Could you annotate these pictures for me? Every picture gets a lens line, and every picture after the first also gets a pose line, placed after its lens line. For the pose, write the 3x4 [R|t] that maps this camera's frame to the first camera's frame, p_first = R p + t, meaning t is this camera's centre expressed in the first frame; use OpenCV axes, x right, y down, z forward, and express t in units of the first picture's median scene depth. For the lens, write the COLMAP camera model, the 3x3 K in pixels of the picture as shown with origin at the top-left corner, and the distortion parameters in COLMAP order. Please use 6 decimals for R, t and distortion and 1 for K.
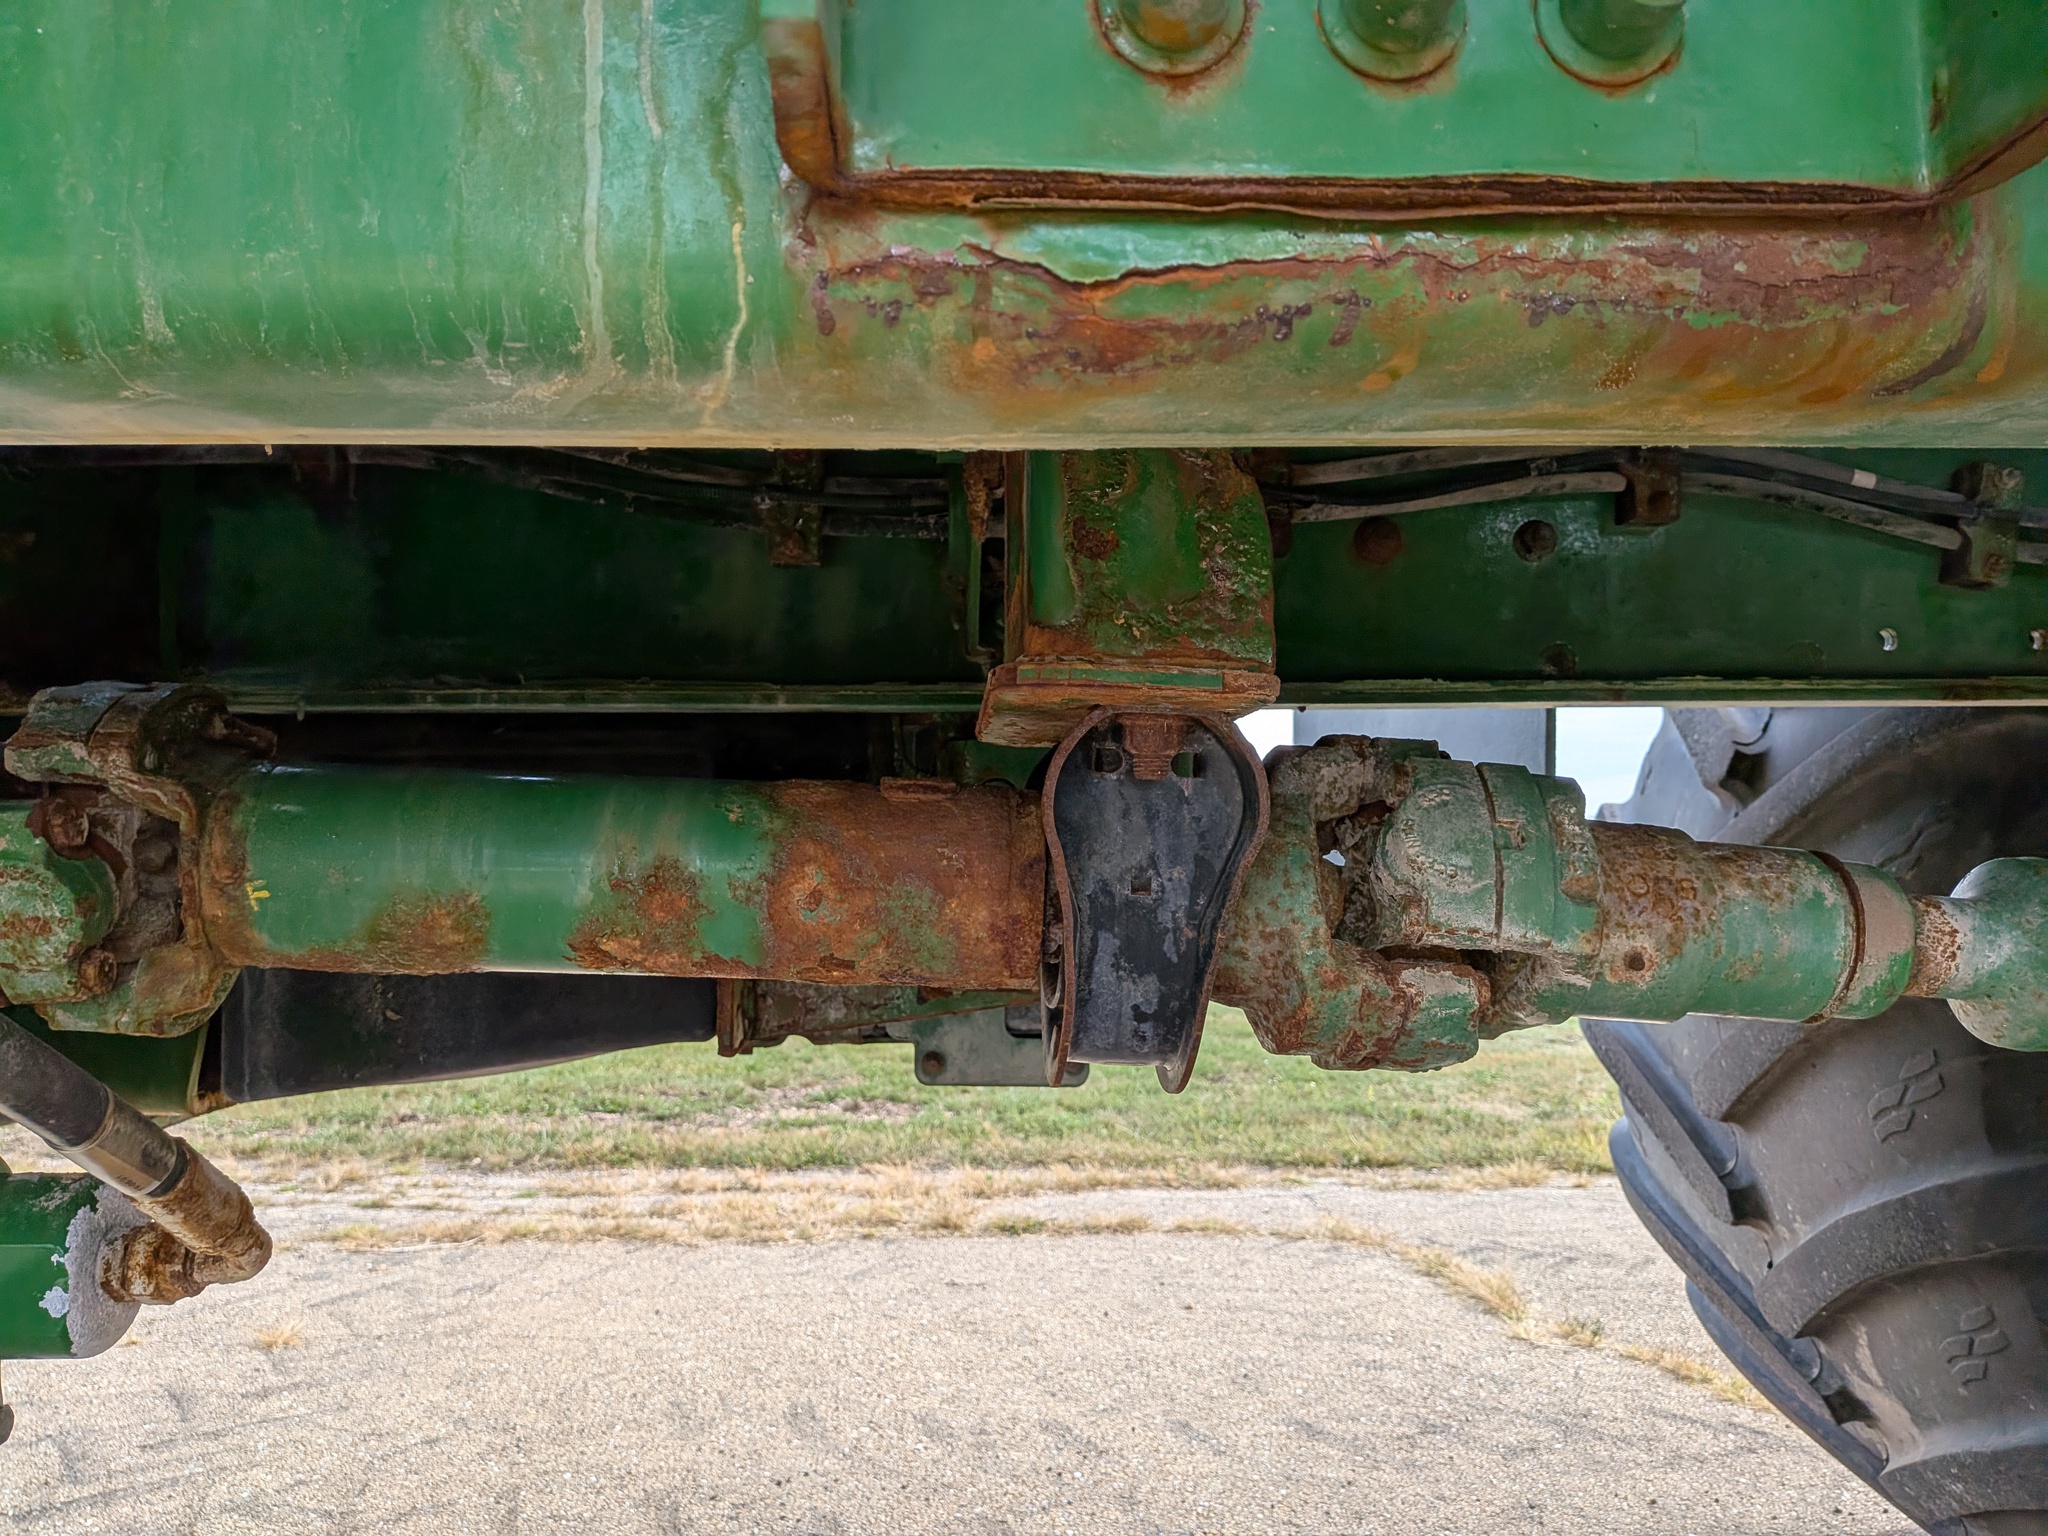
lens RADIAL K [[1514.1, 0, 1062.9], [0, 1514.1, 742.6], [0, 0, 1]] dist [0.070092, -0.129834]
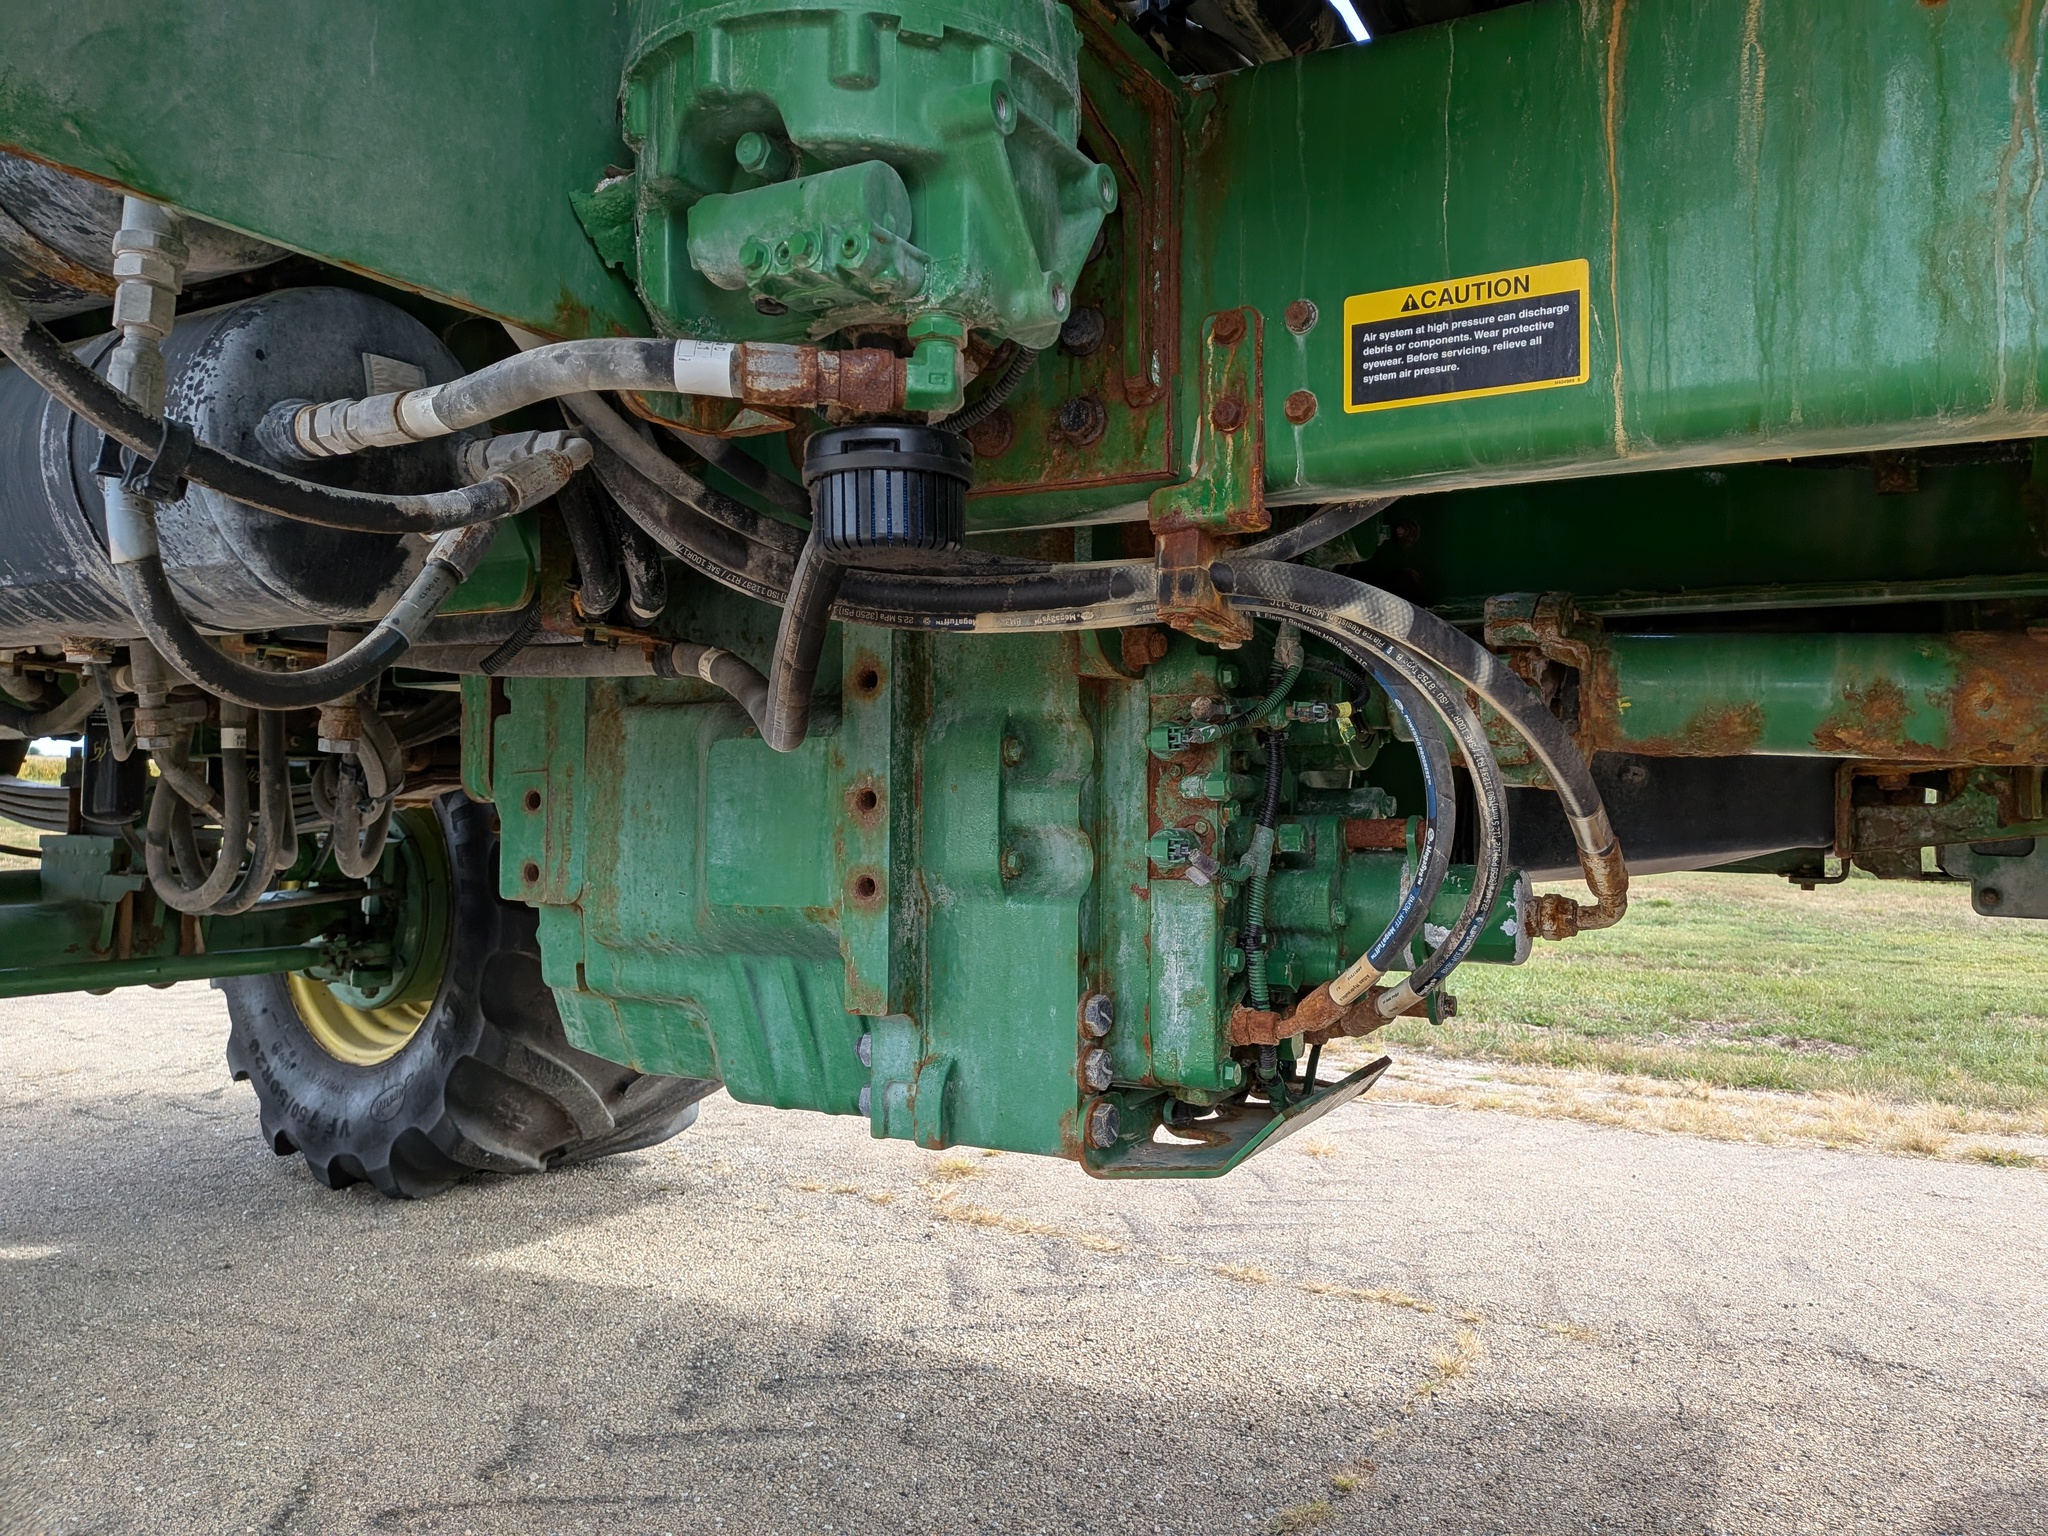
lens RADIAL K [[1514.1, 0, 1062.9], [0, 1514.1, 742.6], [0, 0, 1]] dist [0.070092, -0.129834]
pose [[0.847856, -0.004635, -0.530207, -0.036055], [0.023306, 0.999321, 0.028533, 0.019969], [0.529715, -0.036549, 0.847388, -0.221000]]
